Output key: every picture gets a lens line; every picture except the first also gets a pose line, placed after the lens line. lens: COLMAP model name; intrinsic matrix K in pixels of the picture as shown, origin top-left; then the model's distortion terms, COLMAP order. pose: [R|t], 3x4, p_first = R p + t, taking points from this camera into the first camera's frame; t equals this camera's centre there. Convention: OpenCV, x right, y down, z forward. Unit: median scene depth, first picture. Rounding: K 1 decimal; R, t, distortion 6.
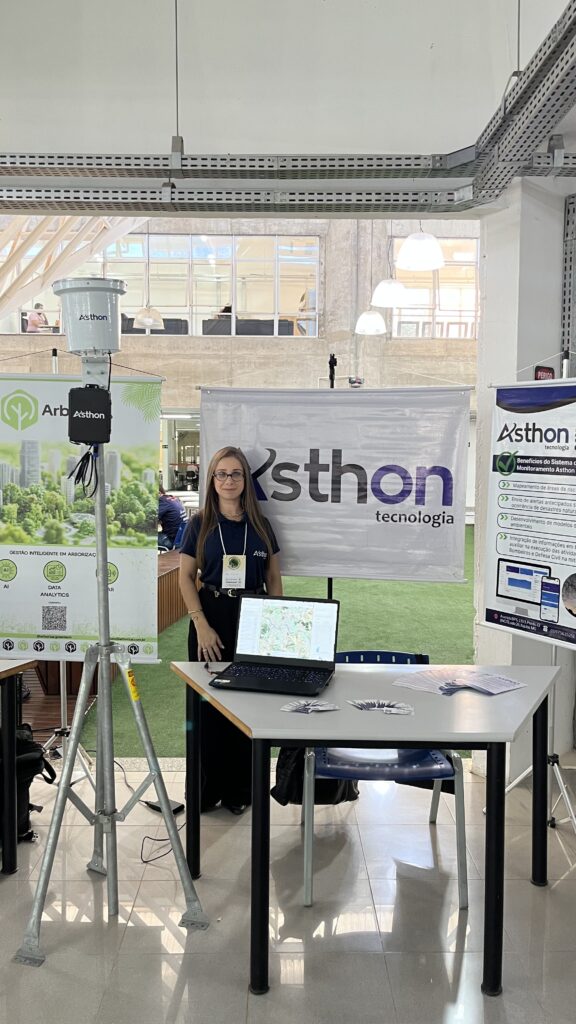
lens RADIAL K [[804.9, 0, 288.0], [0, 804.9, 512.0], [0, 0, 1]] dist [0.058787, -0.118320]
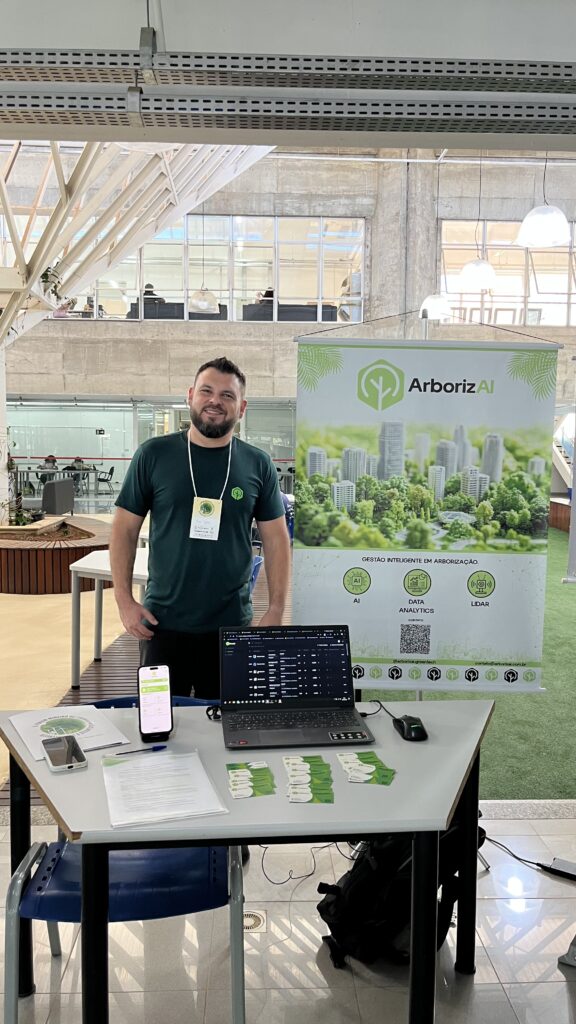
lens RADIAL K [[804.9, 0, 288.0], [0, 804.9, 512.0], [0, 0, 1]] dist [0.058787, -0.118320]
pose [[0.999384, -0.004389, 0.034805, -0.138182], [0.004032, 0.999939, 0.010312, -0.002102], [-0.034848, -0.010165, 0.999341, 0.057729]]
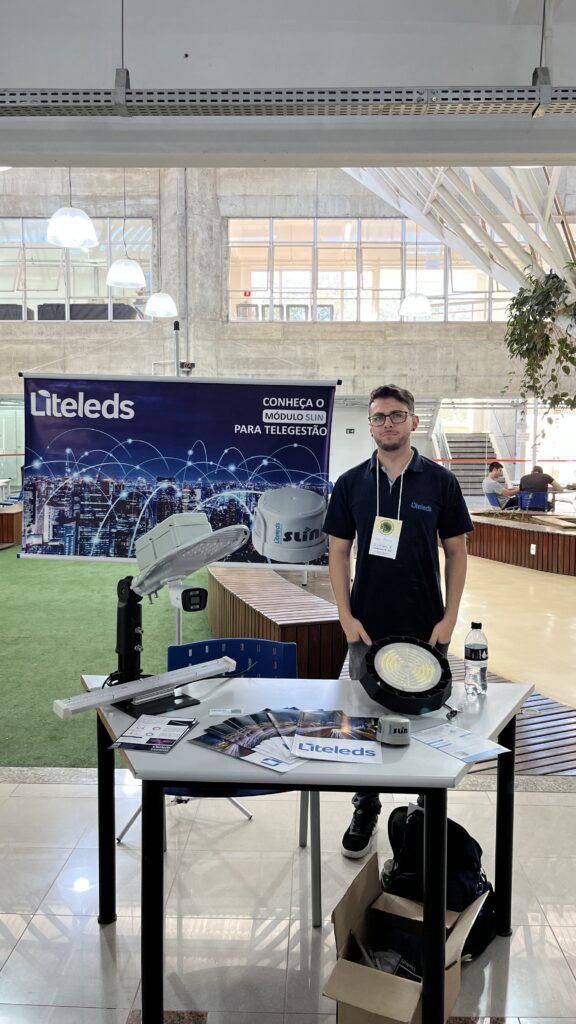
lens RADIAL K [[804.9, 0, 288.0], [0, 804.9, 512.0], [0, 0, 1]] dist [0.058787, -0.118320]
pose [[0.999590, -0.004165, -0.028318, 0.361235], [0.004577, 0.999884, 0.014502, 0.003334], [0.028255, -0.014626, 0.999494, 0.028866]]
